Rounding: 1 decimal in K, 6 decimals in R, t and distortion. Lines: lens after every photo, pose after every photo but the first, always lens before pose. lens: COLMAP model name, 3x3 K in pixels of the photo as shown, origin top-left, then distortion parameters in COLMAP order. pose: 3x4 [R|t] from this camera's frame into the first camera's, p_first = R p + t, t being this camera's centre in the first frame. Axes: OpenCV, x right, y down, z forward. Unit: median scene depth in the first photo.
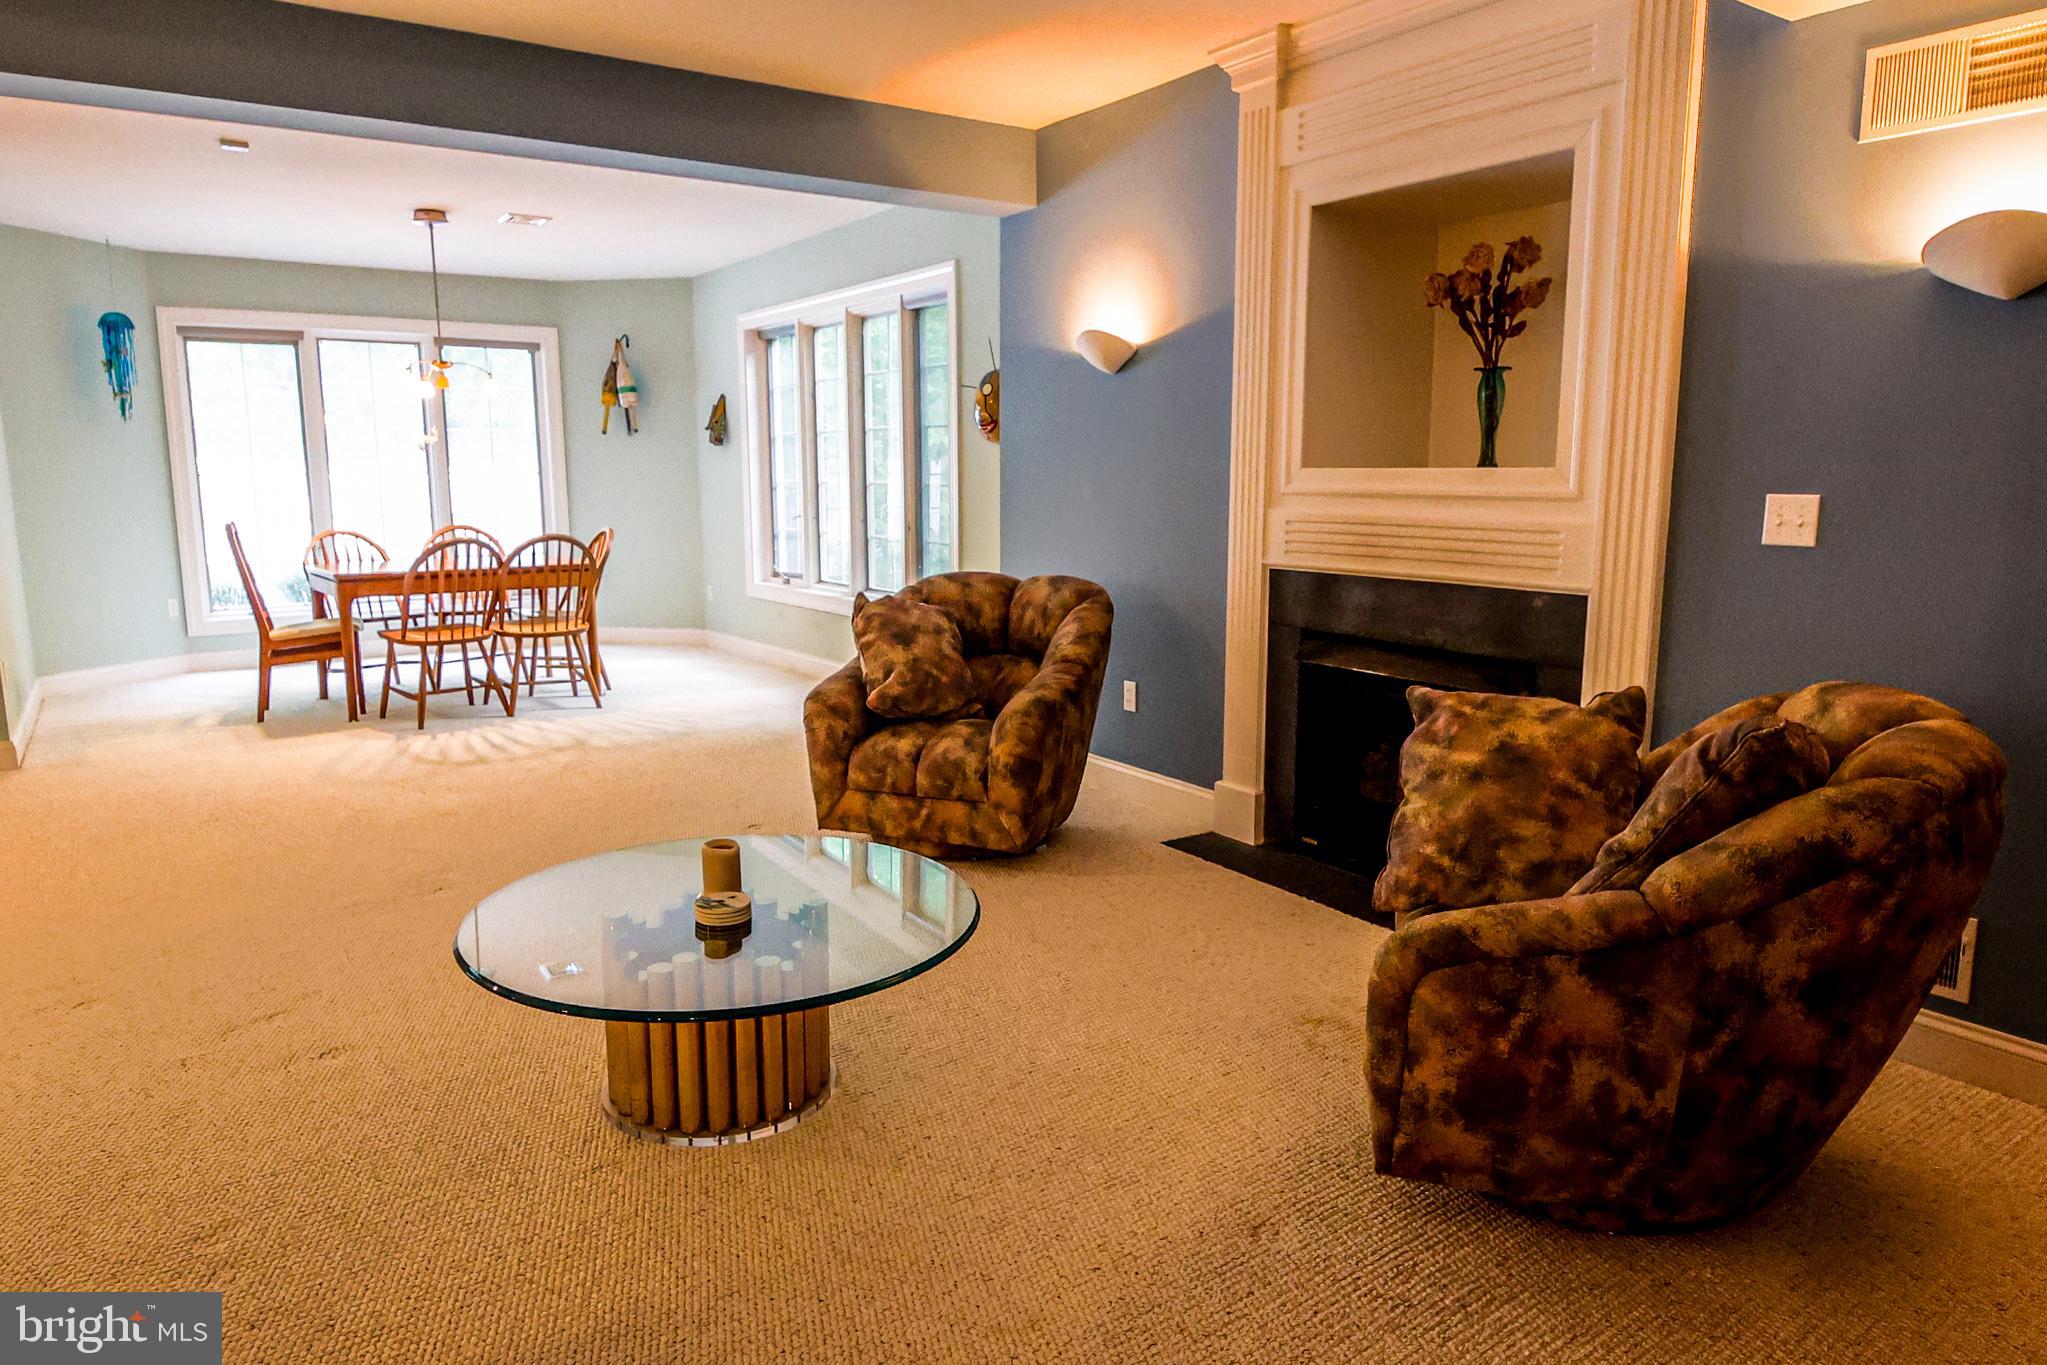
lens RADIAL K [[1285.4, 0, 1029.8], [0, 1285.4, 700.9], [0, 0, 1]] dist [0.003503, -0.024741]
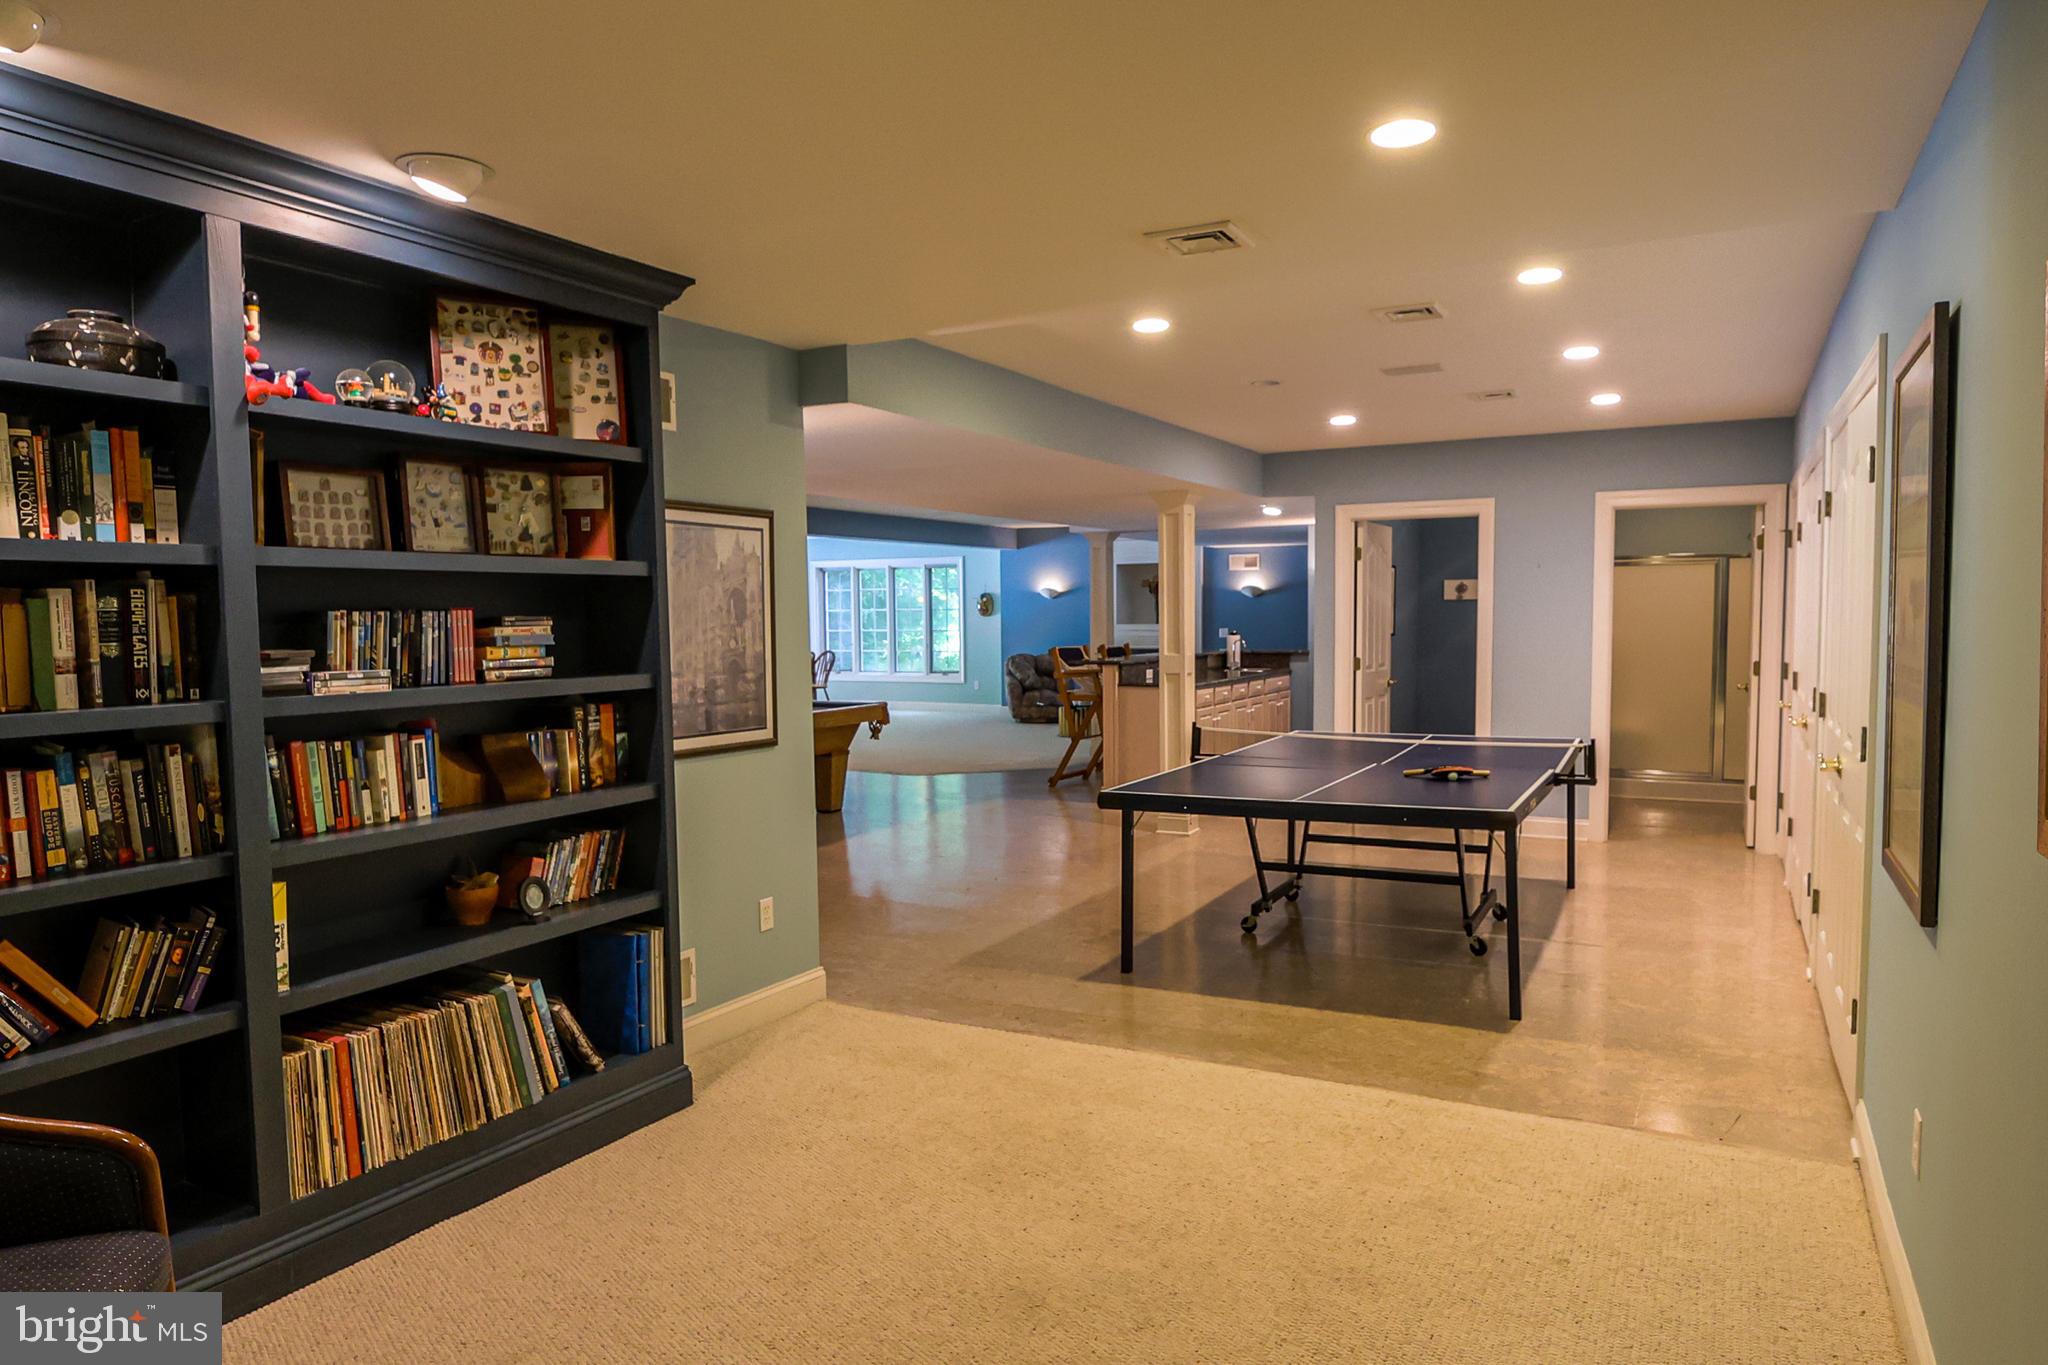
lens RADIAL K [[1334.2, 0, 1026.4], [0, 1334.2, 693.8], [0, 0, 1]] dist [0.007831, -0.030893]
pose [[0.889621, -0.036785, 0.455215, -2.068435], [0.089883, 0.991359, -0.095547, 0.438297], [-0.447766, 0.125916, 0.885240, -2.727840]]
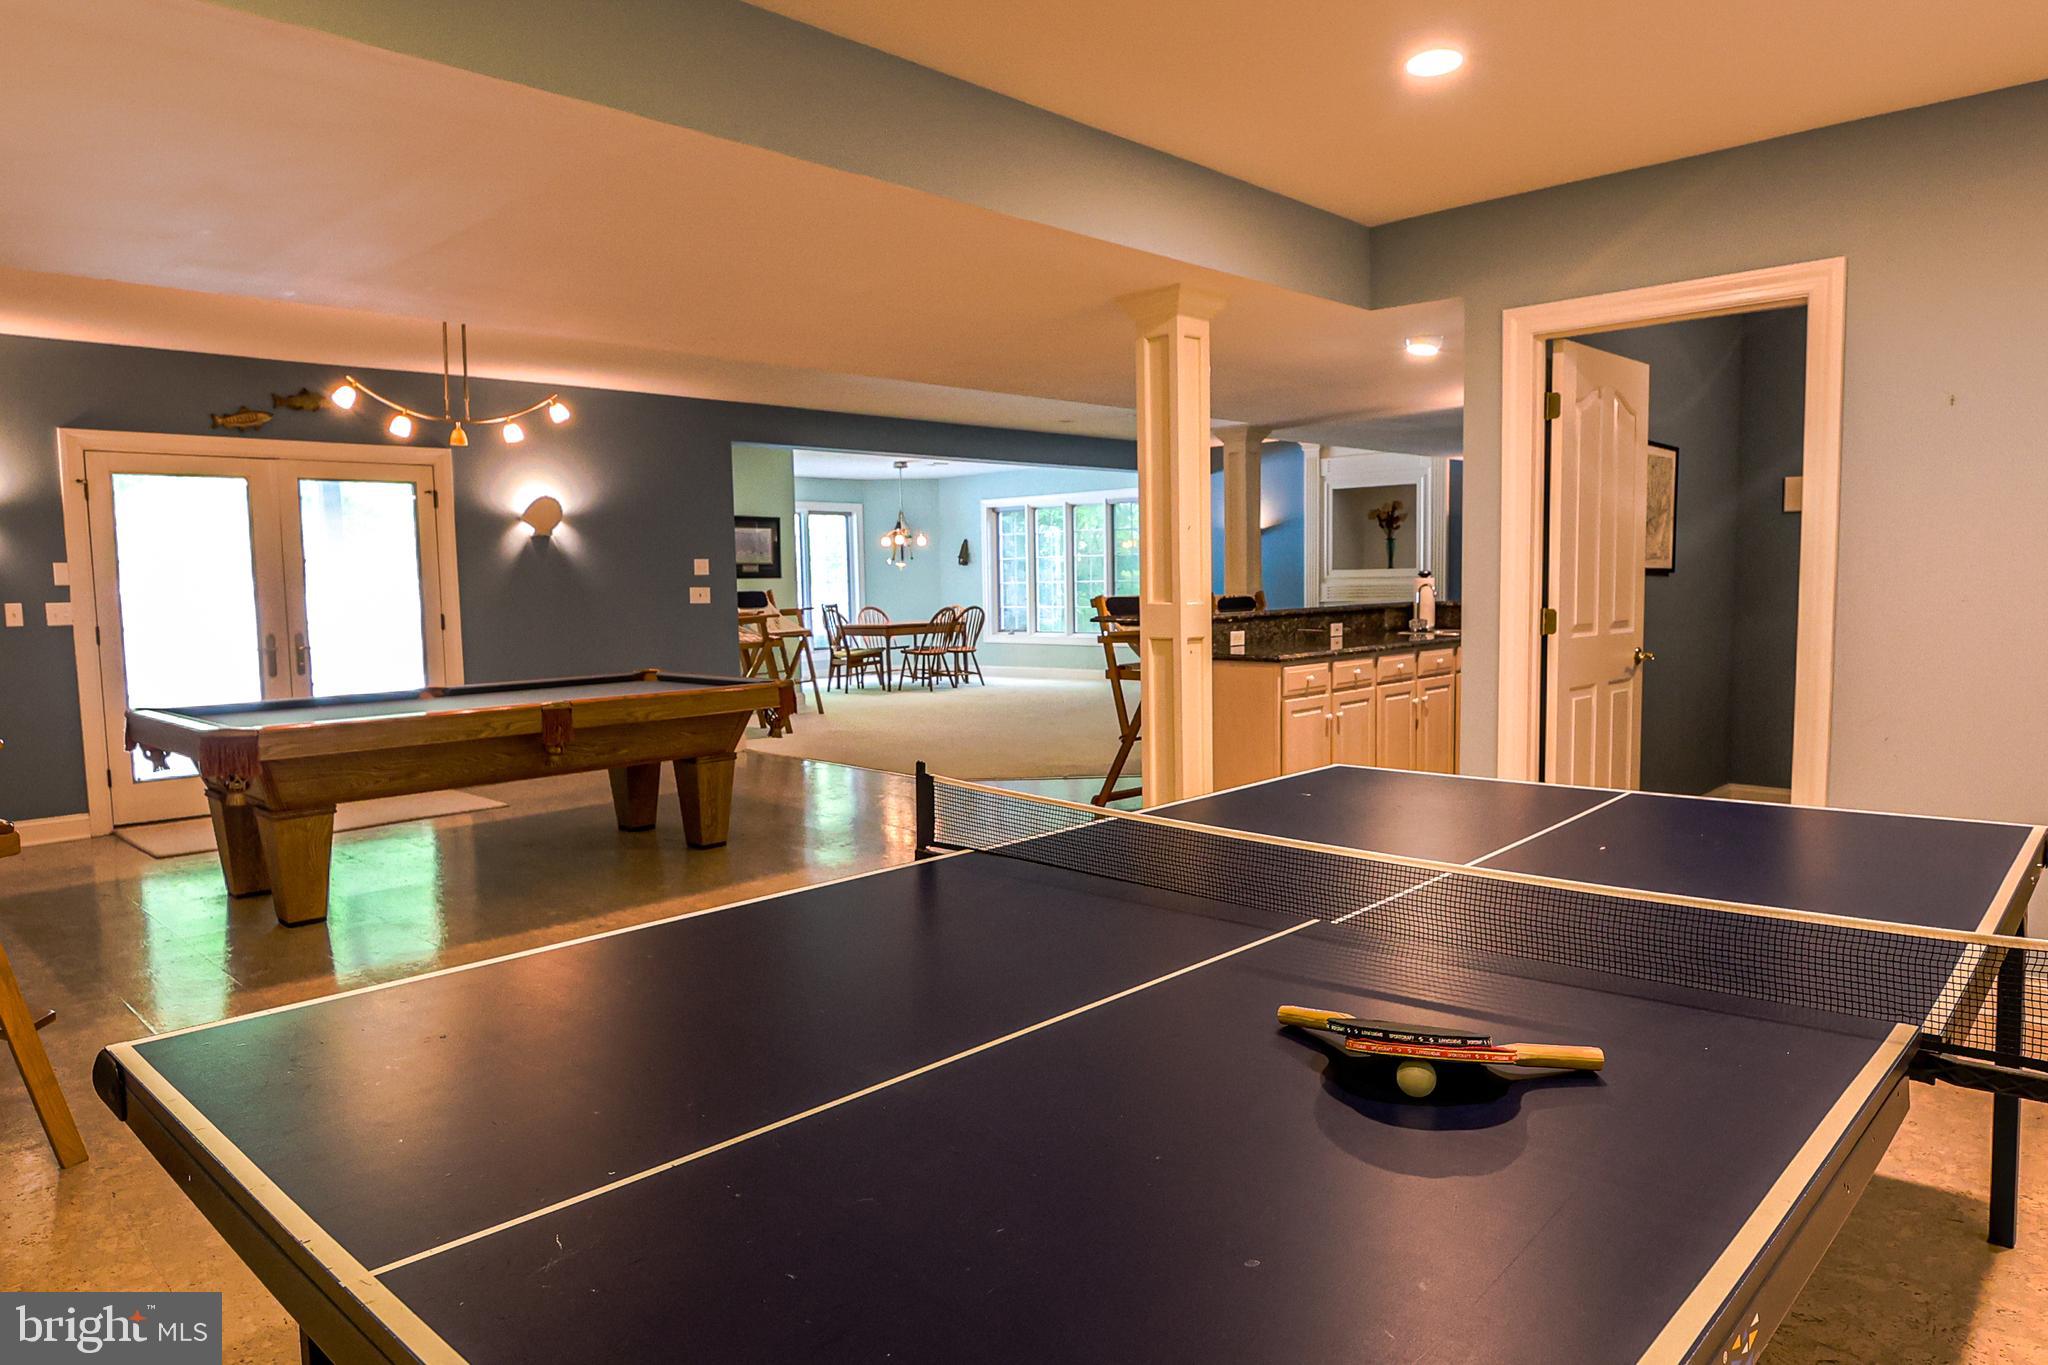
lens RADIAL K [[1286.0, 0, 1030.3], [0, 1286.0, 700.9], [0, 0, 1]] dist [0.003503, -0.024741]
pose [[0.982009, -0.036551, 0.185265, -1.116806], [0.051901, 0.995547, -0.078692, 0.347792], [-0.181564, 0.086892, 0.979533, -1.927323]]
